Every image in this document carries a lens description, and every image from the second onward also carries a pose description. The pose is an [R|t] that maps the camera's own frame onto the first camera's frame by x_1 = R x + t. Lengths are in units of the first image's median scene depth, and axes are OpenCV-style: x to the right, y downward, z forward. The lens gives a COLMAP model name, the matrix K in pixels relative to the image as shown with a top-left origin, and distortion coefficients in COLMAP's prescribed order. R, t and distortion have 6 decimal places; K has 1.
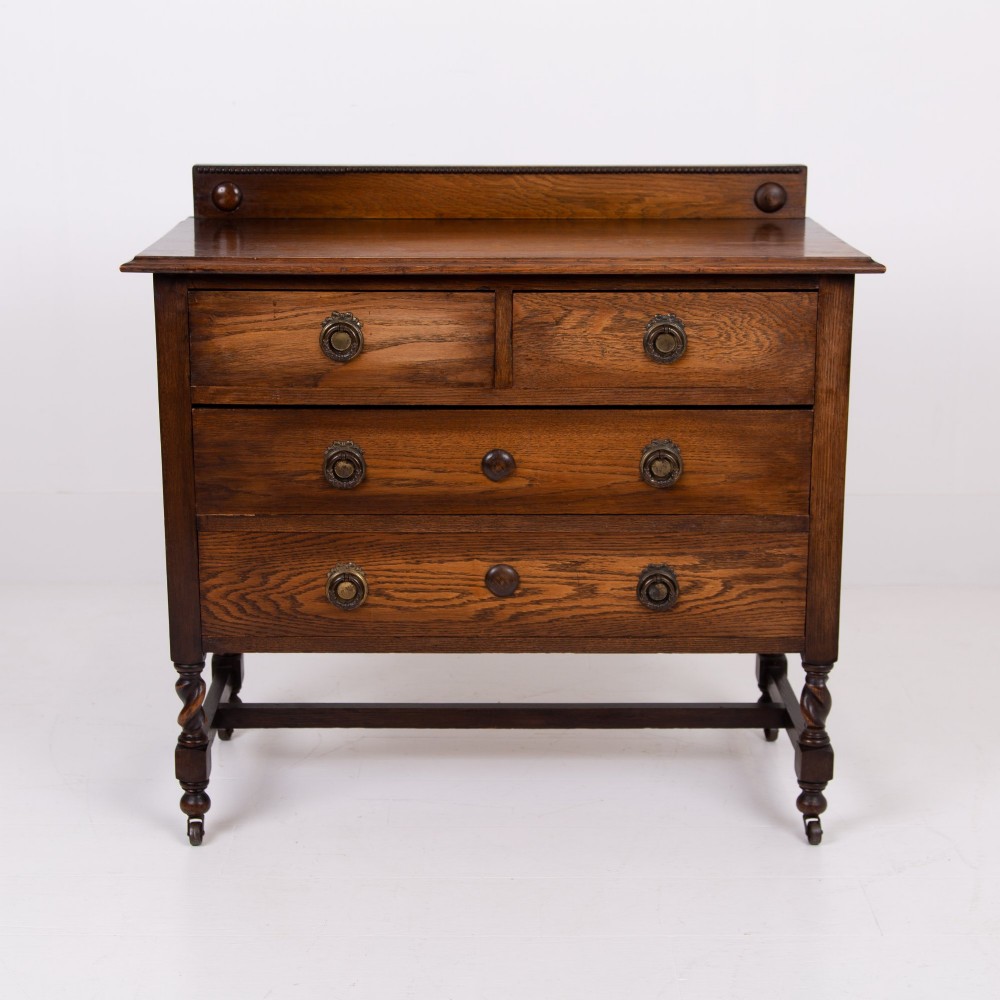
lens RADIAL K [[1988.5, 0, 500.0], [0, 1988.5, 500.0], [0, 0, 1]] dist [-0.020660, 0.215014]
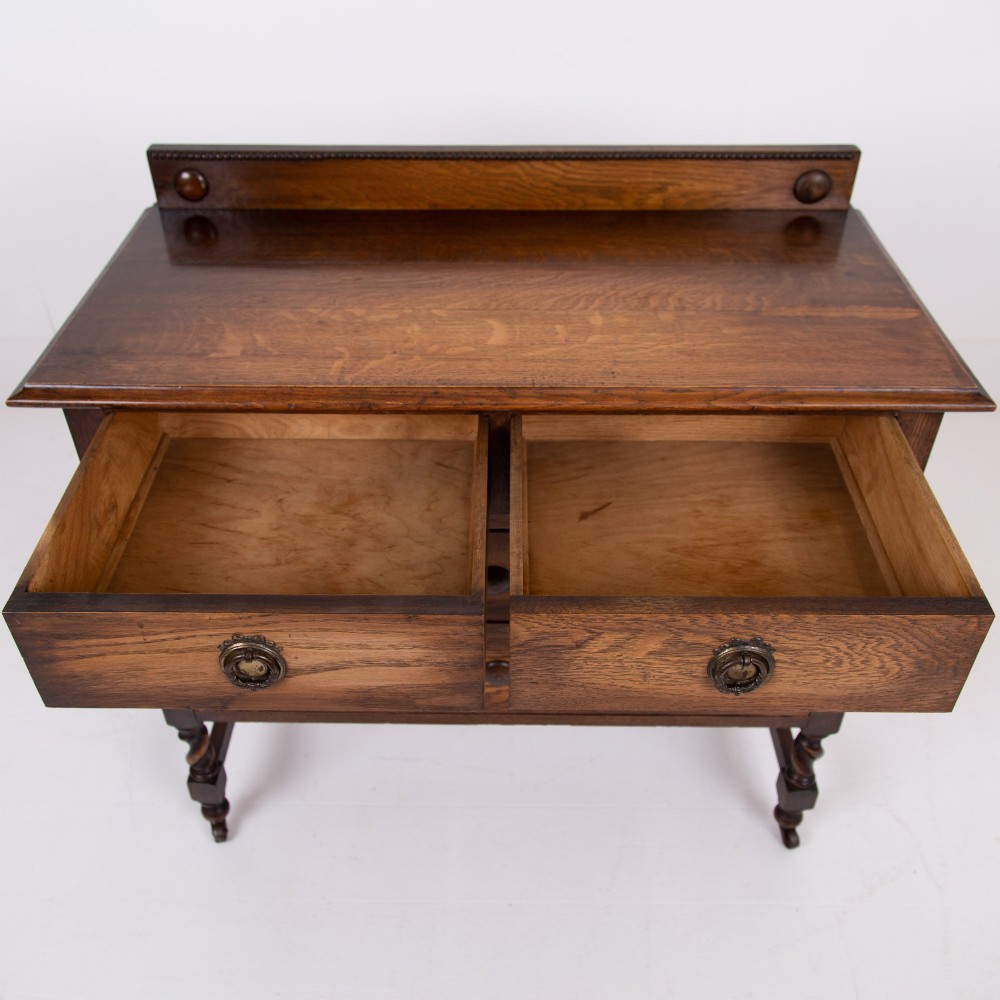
lens RADIAL K [[977.9, 0, 490.8], [0, 977.9, 503.4], [0, 0, 1]] dist [0.005445, 0.003259]
pose [[0.999821, 0.010275, -0.015879, 0.003650], [-0.003006, 0.915206, 0.402976, -0.219976], [0.018673, -0.402856, 0.915073, 0.609619]]
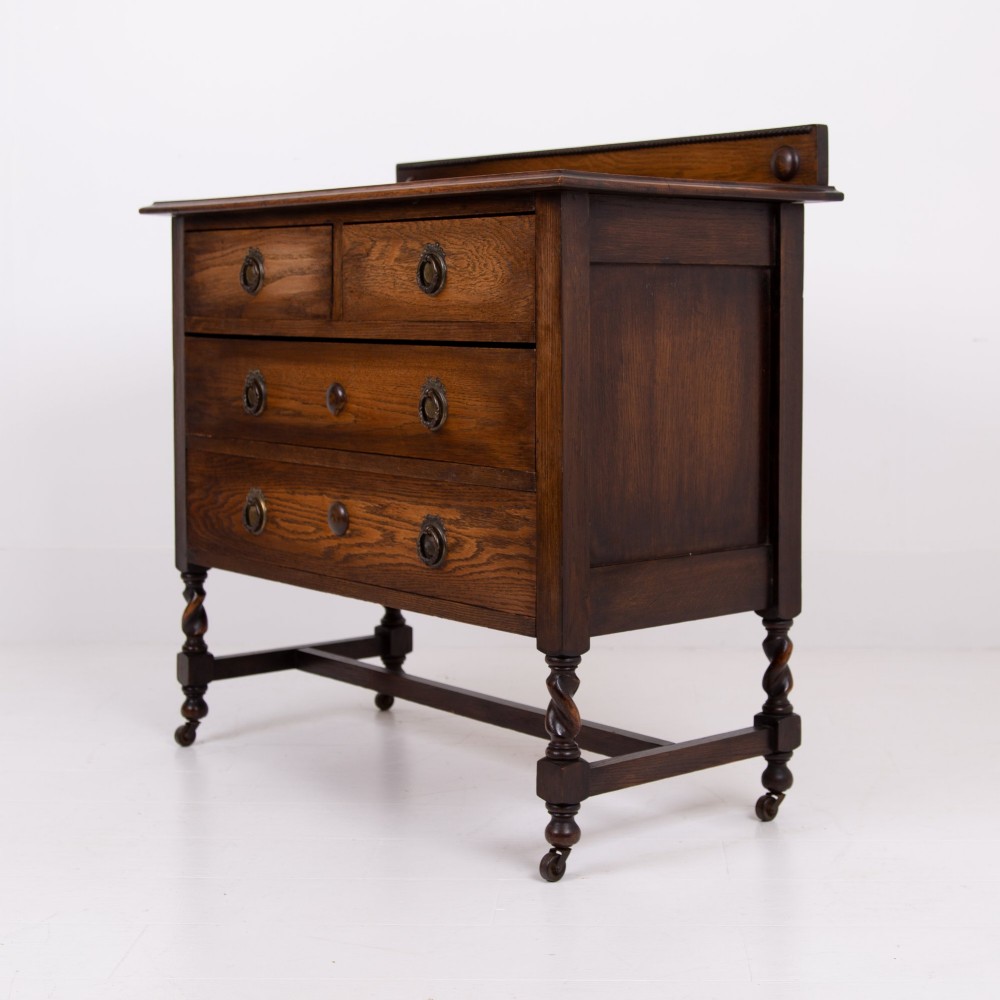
lens RADIAL K [[1947.1, 0, 499.2], [0, 1947.1, 398.8], [0, 0, 1]] dist [0.037753, 0.052395]
pose [[0.614589, 0.037843, -0.787939, 0.814841], [-0.198426, 0.974149, -0.107985, 0.071455], [0.763484, 0.222714, 0.606210, 0.459402]]
